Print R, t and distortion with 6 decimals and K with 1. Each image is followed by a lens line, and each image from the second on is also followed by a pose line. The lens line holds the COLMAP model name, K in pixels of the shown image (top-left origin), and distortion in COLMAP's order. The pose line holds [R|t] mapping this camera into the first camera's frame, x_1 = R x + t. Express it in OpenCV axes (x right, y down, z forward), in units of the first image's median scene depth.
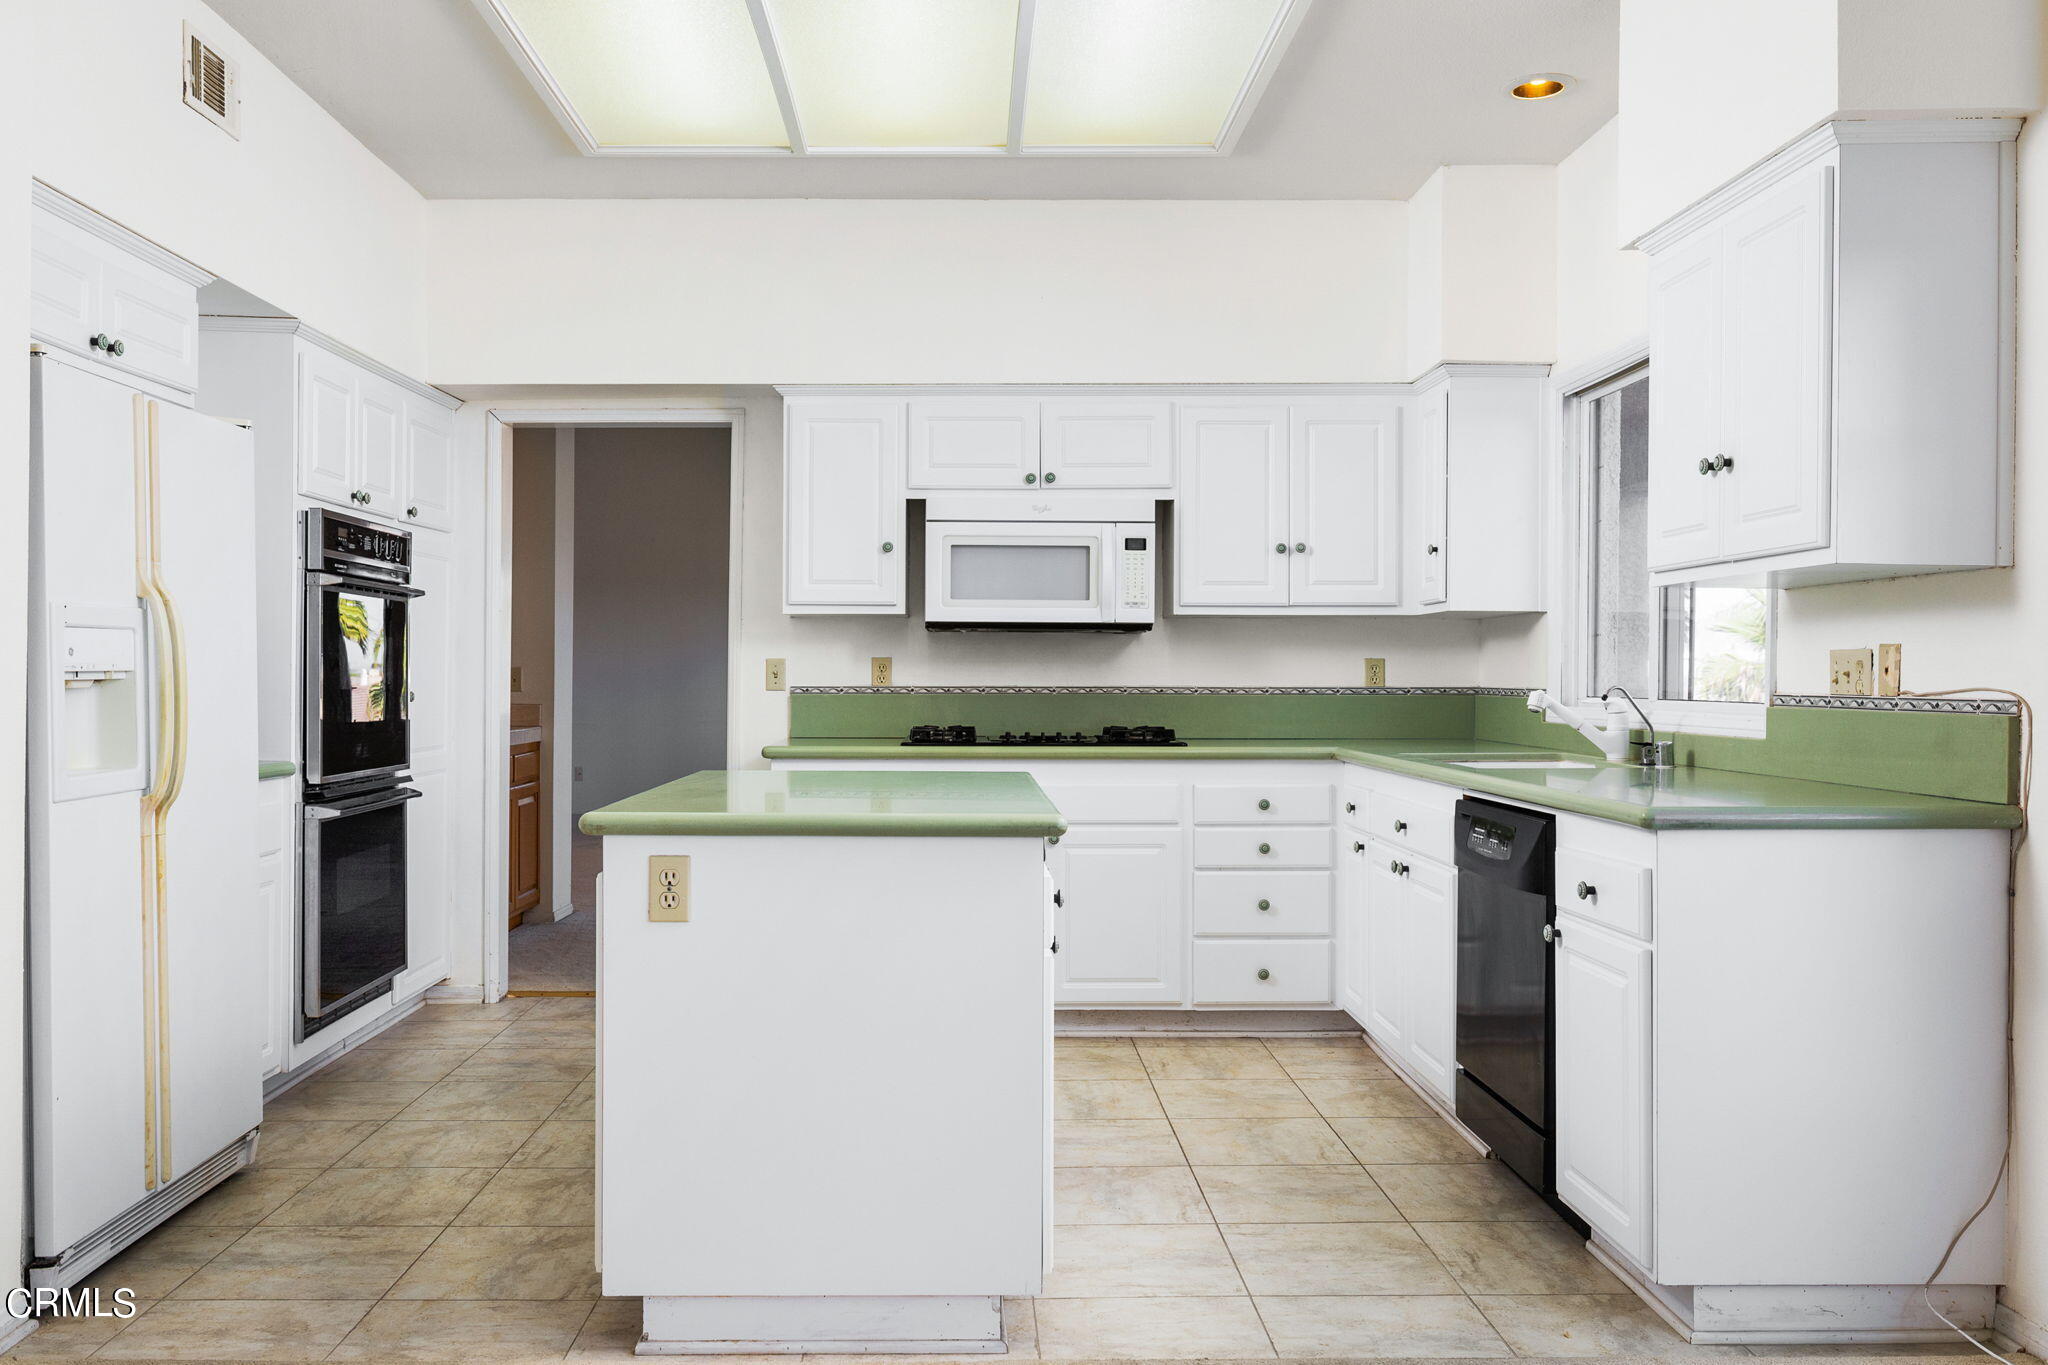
lens RADIAL K [[1579.9, 0, 1018.3], [0, 1579.9, 704.1], [0, 0, 1]] dist [-0.008936, 0.018275]
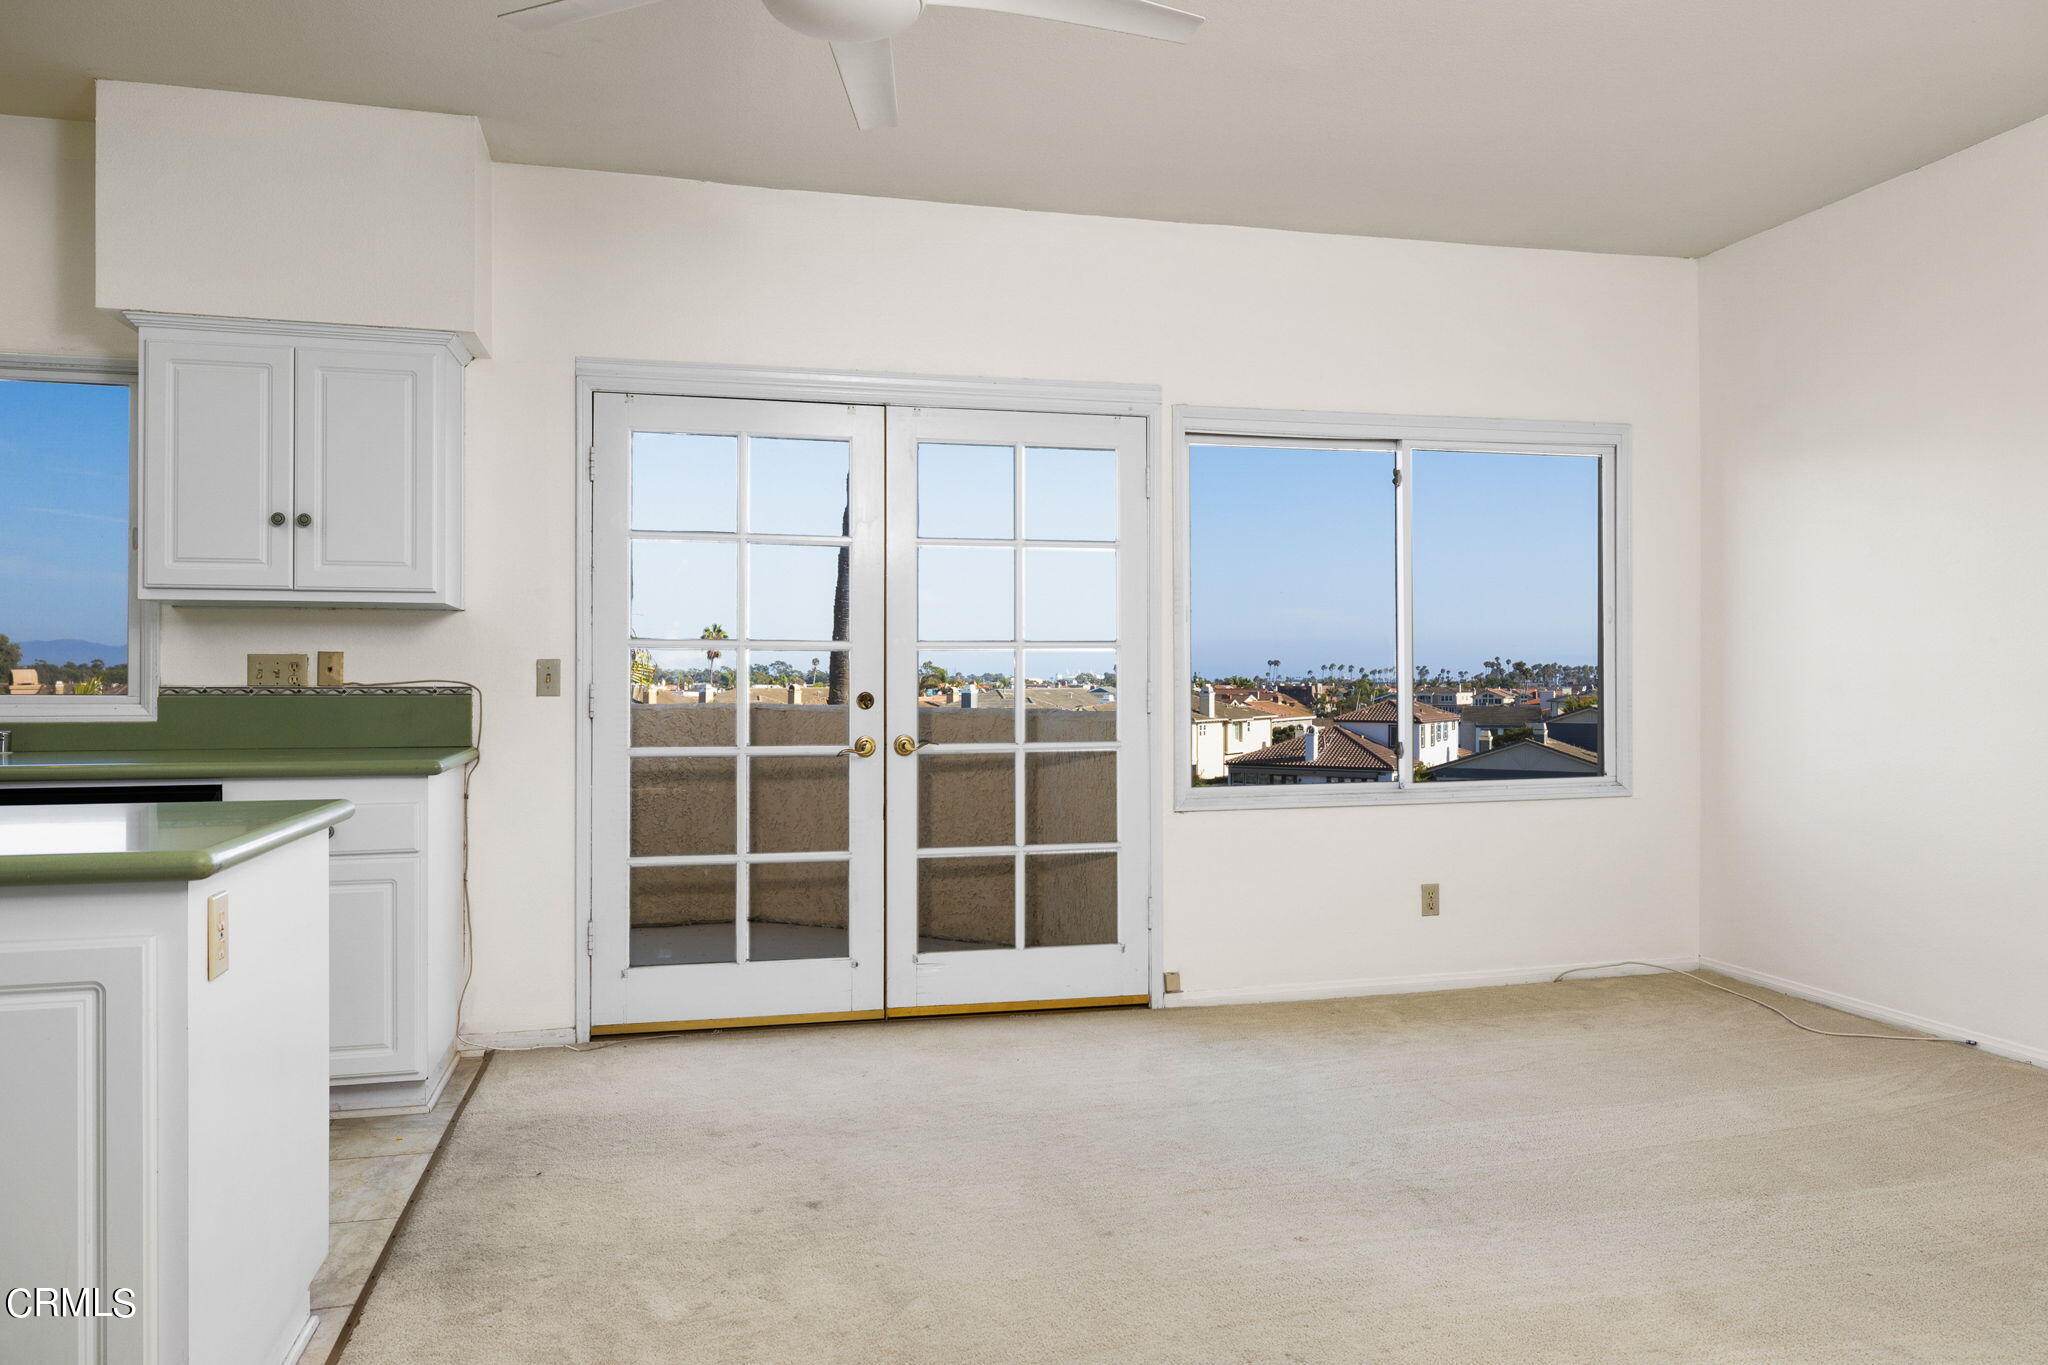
lens RADIAL K [[1368.4, 0, 1004.0], [0, 1368.4, 696.9], [0, 0, 1]] dist [-0.000441, 0.000994]
pose [[-0.231264, -0.013950, 0.972791, -0.533438], [0.015305, 0.999721, 0.017974, -0.005221], [-0.972771, 0.019045, -0.230986, 0.412854]]
